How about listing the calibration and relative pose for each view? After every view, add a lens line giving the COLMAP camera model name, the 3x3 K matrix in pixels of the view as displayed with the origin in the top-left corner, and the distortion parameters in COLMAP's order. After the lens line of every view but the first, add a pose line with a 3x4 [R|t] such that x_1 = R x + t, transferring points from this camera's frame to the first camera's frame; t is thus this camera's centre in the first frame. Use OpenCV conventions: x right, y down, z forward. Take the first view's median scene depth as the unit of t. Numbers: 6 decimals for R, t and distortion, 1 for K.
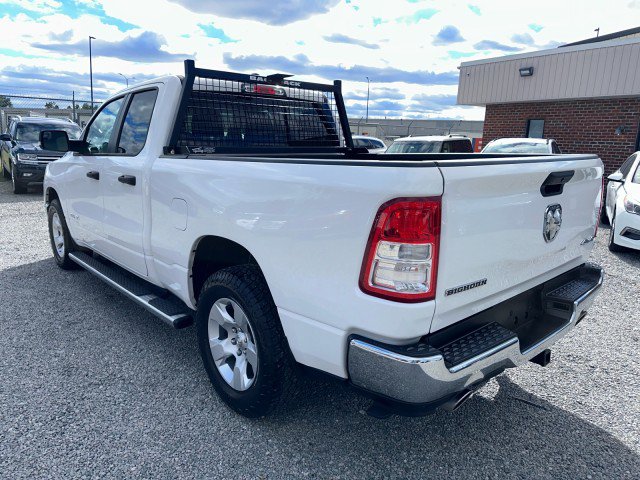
lens RADIAL K [[450.7, 0, 315.9], [0, 450.7, 237.0], [0, 0, 1]] dist [0.044333, -0.052208]
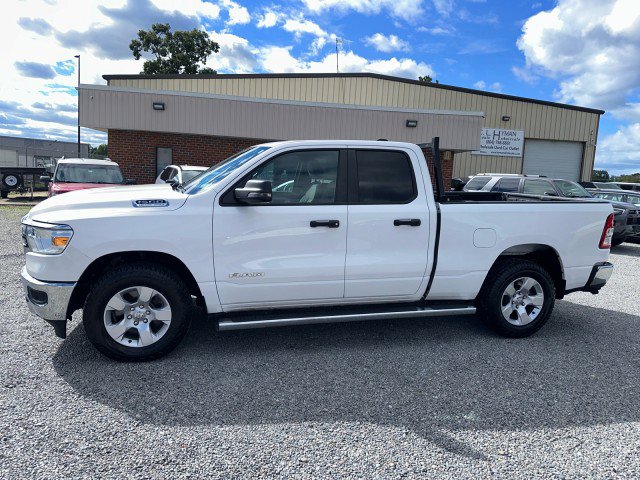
lens RADIAL K [[450.7, 0, 315.1], [0, 450.7, 237.9], [0, 0, 1]] dist [0.044333, -0.052208]
pose [[0.450905, -0.125036, 0.883771, -1.604449], [0.150068, 0.986665, 0.063028, -0.196393], [-0.879866, 0.104206, 0.463655, 0.627927]]
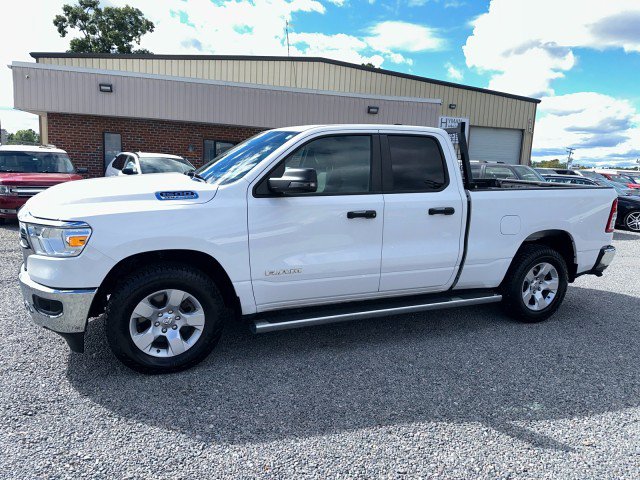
lens RADIAL K [[450.7, 0, 318.1], [0, 450.7, 243.3], [0, 0, 1]] dist [0.044333, -0.052208]
pose [[0.324254, -0.170634, 0.930453, -1.625802], [0.163695, 0.978880, 0.122469, -0.238363], [-0.931699, 0.112600, 0.345338, 0.871515]]
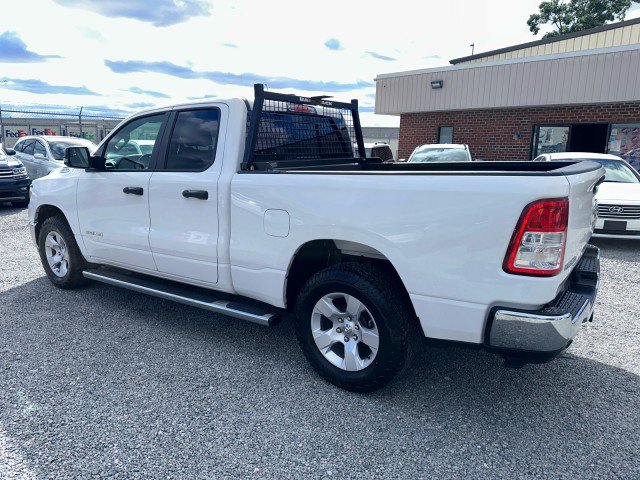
lens RADIAL K [[450.7, 0, 314.7], [0, 450.7, 232.9], [0, 0, 1]] dist [0.044333, -0.052208]
pose [[0.975431, -0.056804, 0.212854, -0.358878], [0.060976, 0.998053, -0.013082, -0.004791], [-0.211697, 0.025740, 0.976996, -0.088201]]
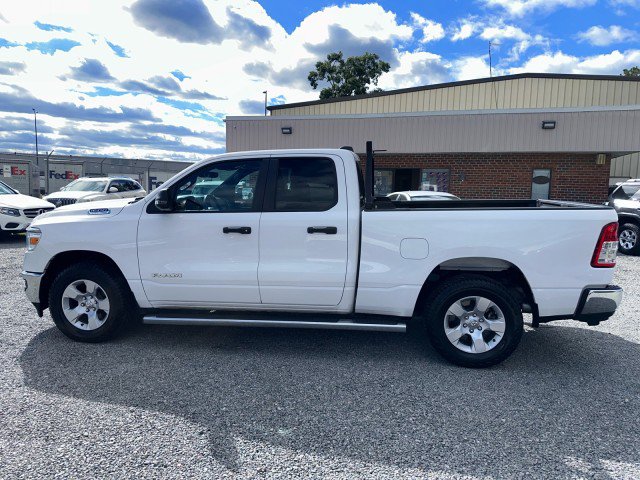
lens RADIAL K [[450.7, 0, 315.1], [0, 450.7, 236.8], [0, 0, 1]] dist [0.044333, -0.052208]
pose [[0.766206, -0.083078, 0.637202, -1.174173], [0.134715, 0.990339, -0.032868, -0.068074], [-0.628315, 0.111024, 0.769996, 0.067412]]
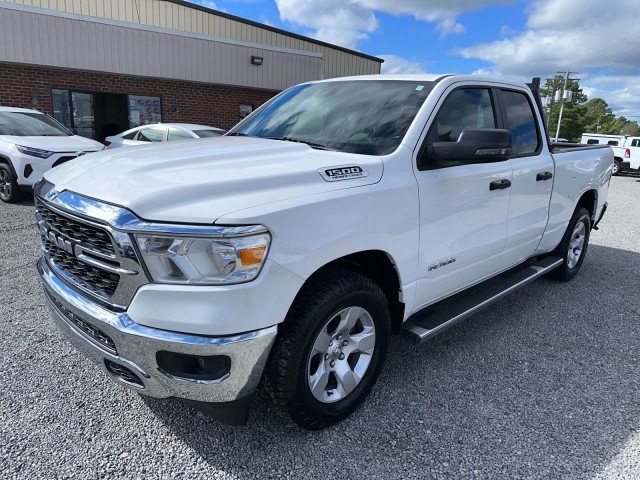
lens RADIAL K [[450.7, 0, 317.6], [0, 450.7, 239.9], [0, 0, 1]] dist [0.044333, -0.052208]
pose [[-0.044390, -0.263389, 0.963668, -1.473504], [0.167893, 0.948932, 0.267095, -0.360727], [-0.984805, 0.173650, 0.002098, 1.530020]]
